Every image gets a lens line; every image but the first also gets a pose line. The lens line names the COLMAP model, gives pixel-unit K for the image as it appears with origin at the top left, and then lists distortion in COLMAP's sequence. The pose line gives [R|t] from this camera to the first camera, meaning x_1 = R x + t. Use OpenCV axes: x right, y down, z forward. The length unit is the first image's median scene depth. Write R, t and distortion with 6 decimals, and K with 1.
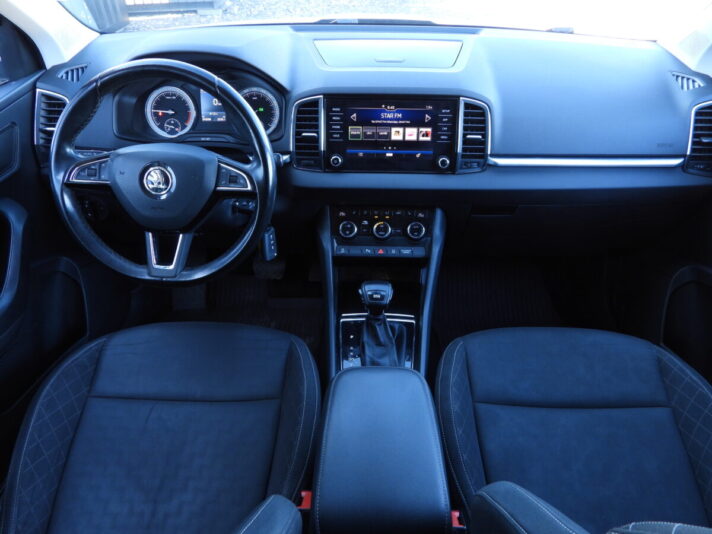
lens RADIAL K [[493.5, 0, 356.0], [0, 493.5, 267.0], [0, 0, 1]] dist [-0.022825, 0.001993]
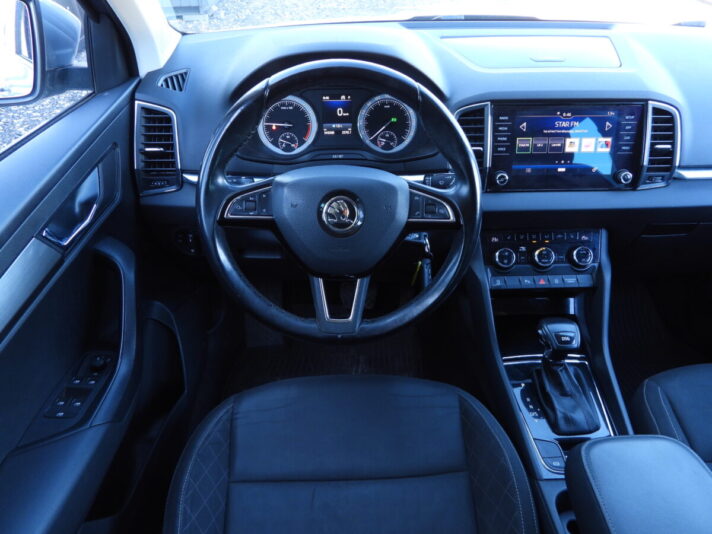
lens RADIAL K [[498.1, 0, 356.0], [0, 498.1, 267.0], [0, 0, 1]] dist [-0.020054, 0.005200]
pose [[0.998335, -0.038160, 0.043261, -0.334427], [0.038642, 0.999199, -0.010364, -0.065351], [-0.042831, 0.012018, 0.999010, 0.162066]]
